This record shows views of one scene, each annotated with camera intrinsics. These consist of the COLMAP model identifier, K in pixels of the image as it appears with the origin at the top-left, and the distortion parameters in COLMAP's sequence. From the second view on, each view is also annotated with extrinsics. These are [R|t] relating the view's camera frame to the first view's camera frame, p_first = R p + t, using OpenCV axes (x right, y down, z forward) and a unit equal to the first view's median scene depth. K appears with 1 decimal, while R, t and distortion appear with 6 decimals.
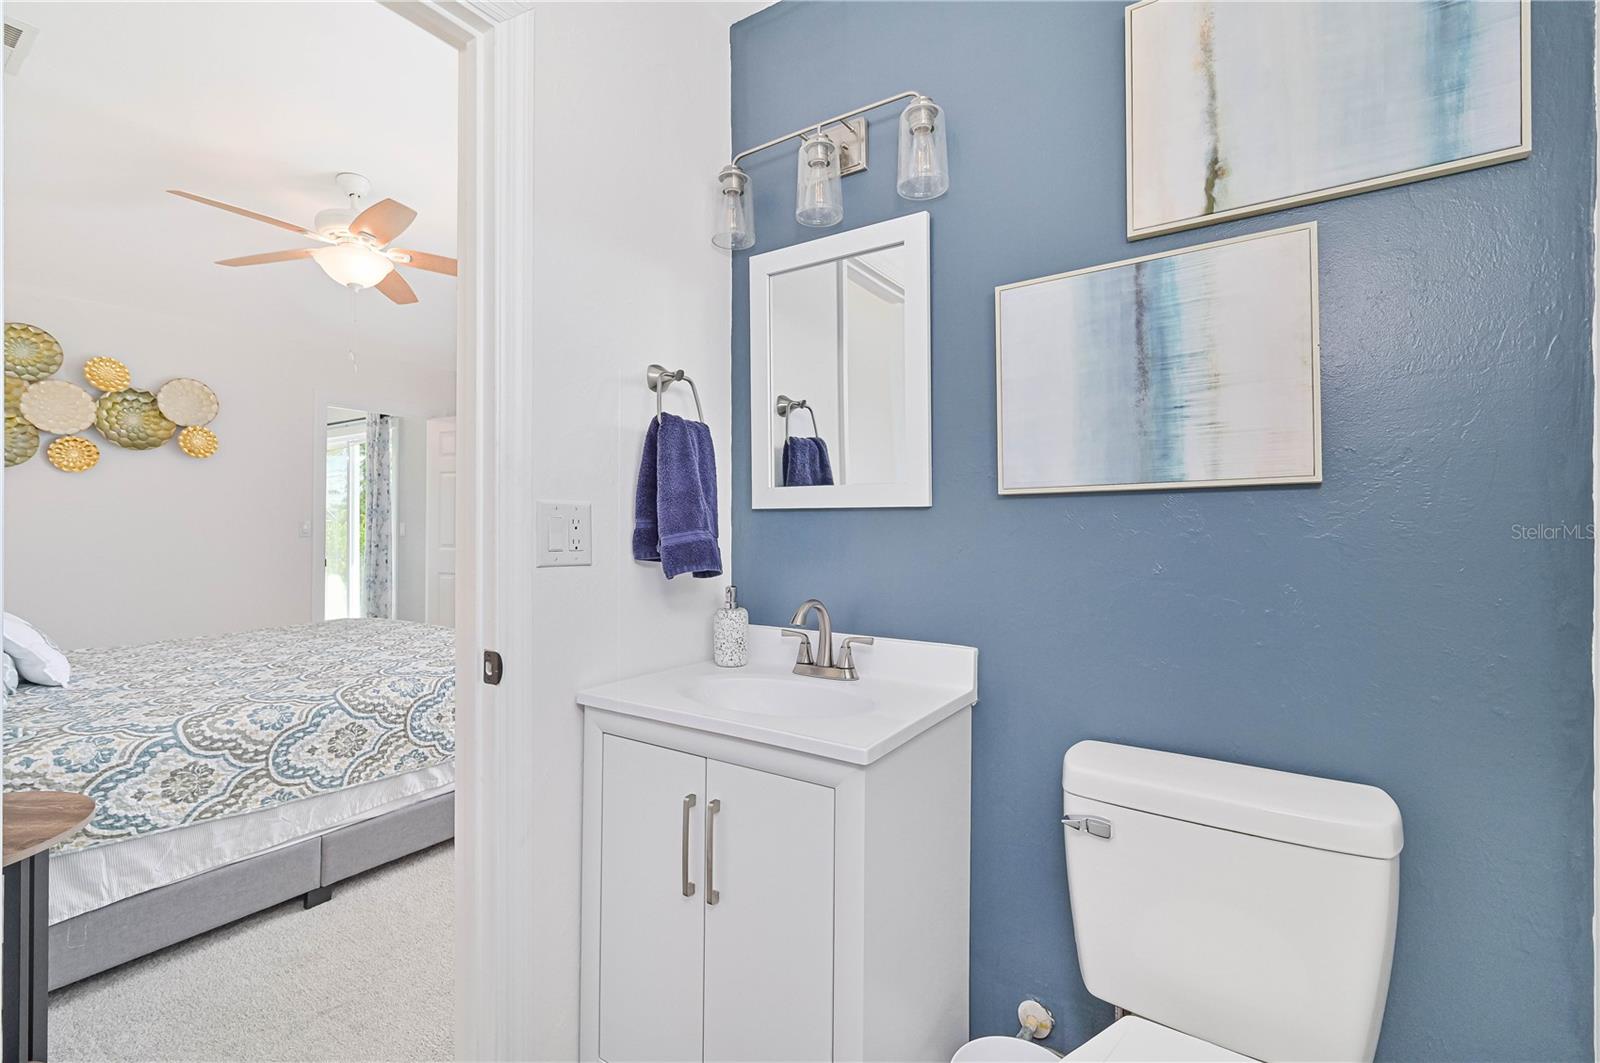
lens RADIAL K [[677.4, 0, 790.1], [0, 677.4, 520.4], [0, 0, 1]] dist [-0.000606, 0.000398]
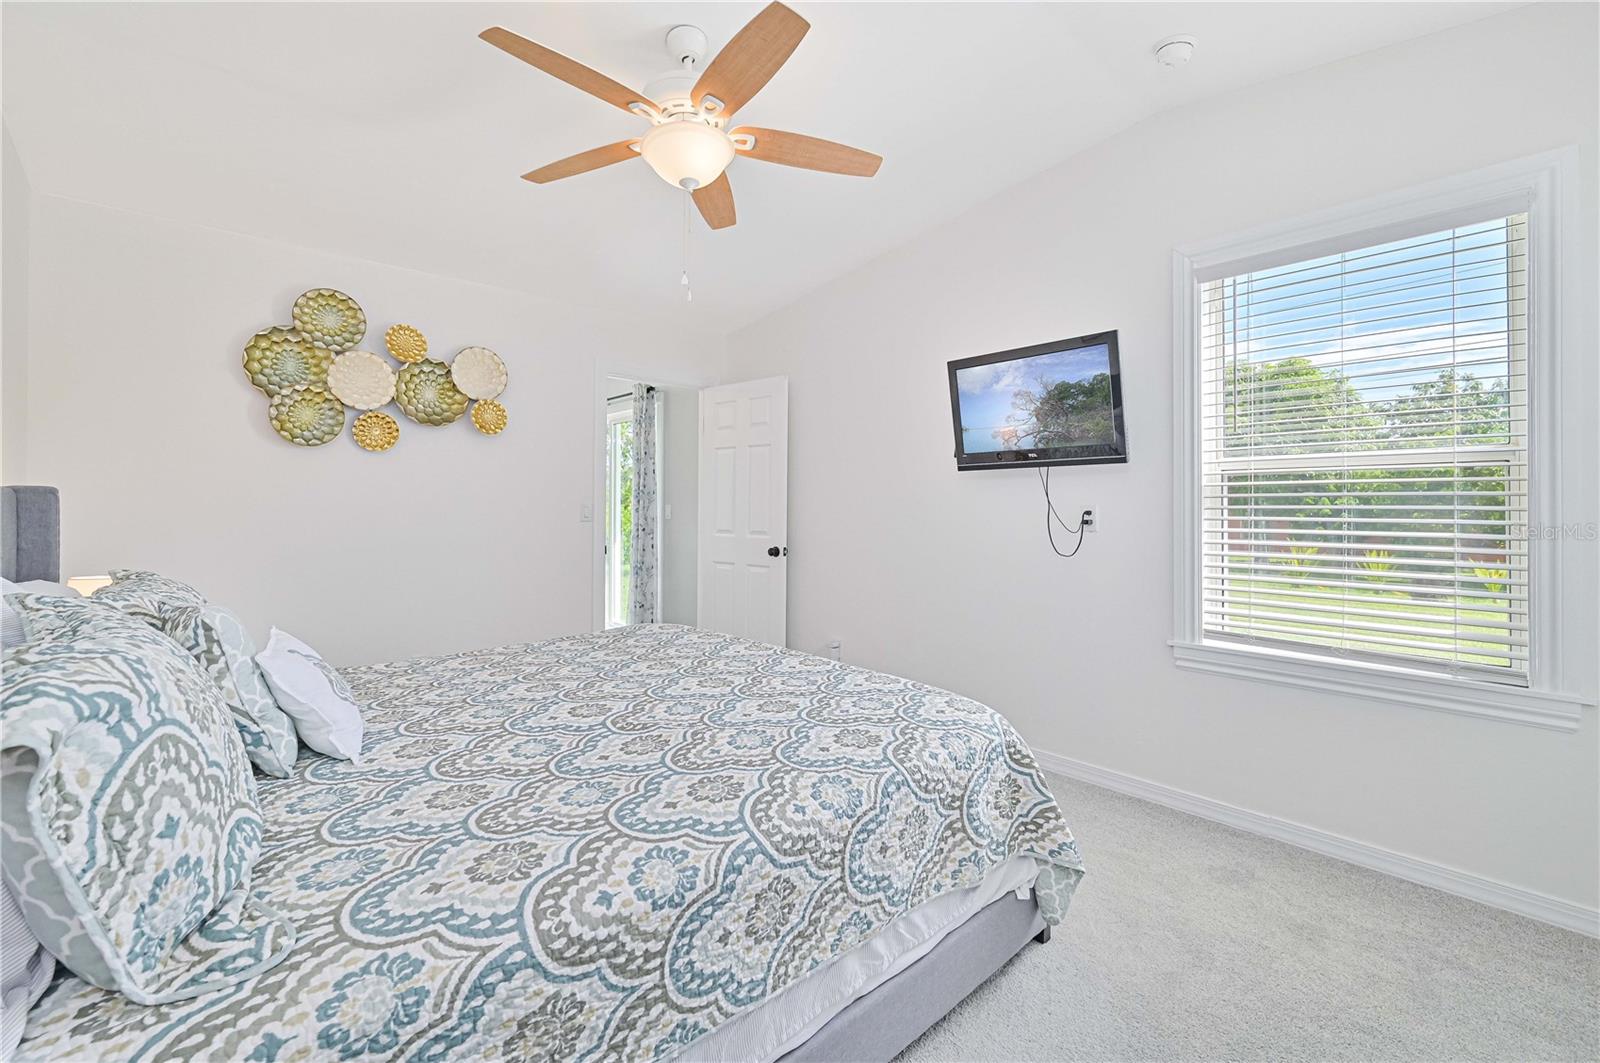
lens RADIAL K [[677.4, 0, 817.9], [0, 677.4, 498.5], [0, 0, 1]] dist [-0.000606, 0.000398]
pose [[0.971090, -0.002058, -0.238705, -0.489616], [0.001506, 0.999996, -0.002493, -0.007968], [0.238709, 0.002061, 0.971089, 0.479499]]
